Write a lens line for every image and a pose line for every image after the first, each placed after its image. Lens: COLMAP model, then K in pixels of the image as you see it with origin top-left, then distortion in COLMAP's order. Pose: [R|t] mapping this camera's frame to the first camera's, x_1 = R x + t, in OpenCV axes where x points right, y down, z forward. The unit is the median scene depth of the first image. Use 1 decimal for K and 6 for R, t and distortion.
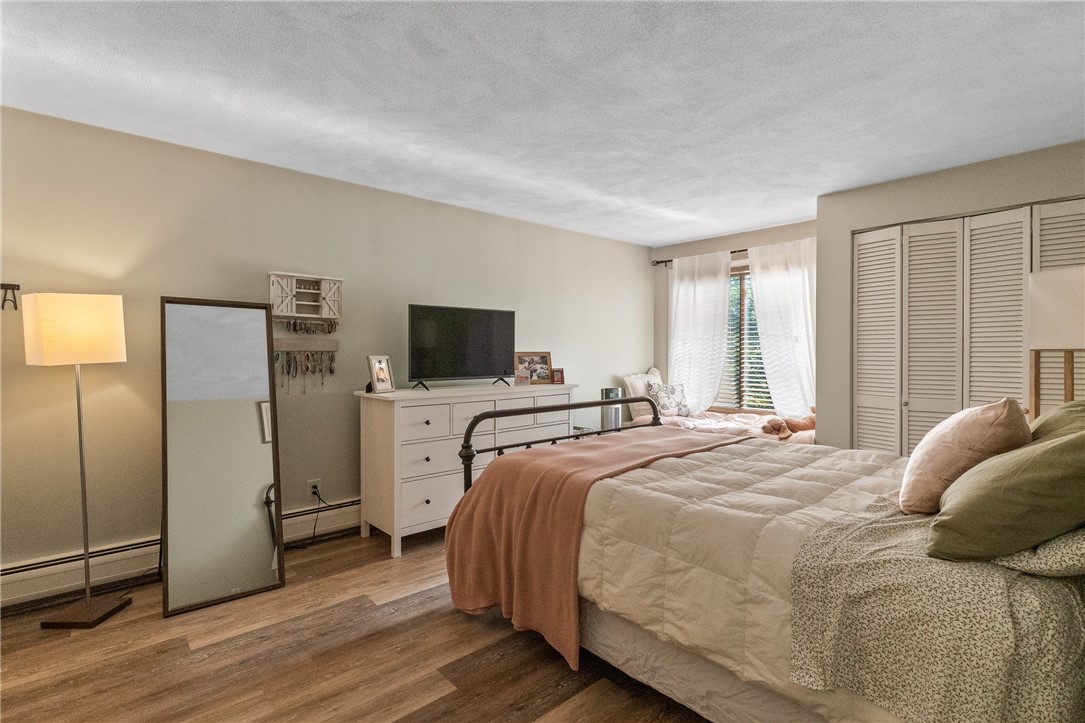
lens RADIAL K [[526.4, 0, 543.6], [0, 526.4, 357.6], [0, 0, 1]] dist [0.001078, 0.000177]
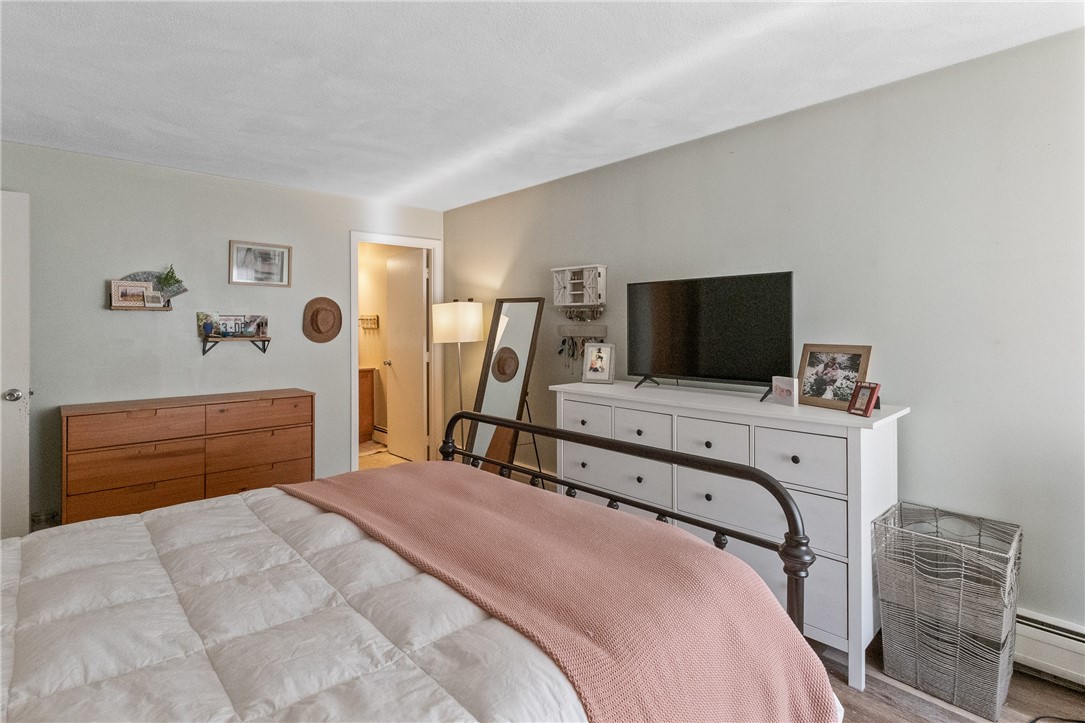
lens RADIAL K [[526.4, 0, 555.5], [0, 526.4, 326.7], [0, 0, 1]] dist [0.001078, 0.000177]
pose [[0.039473, 0.001915, -0.999219, 0.505336], [-0.012490, 0.999921, 0.001423, -0.027230], [0.999143, 0.012424, 0.039494, 0.731184]]
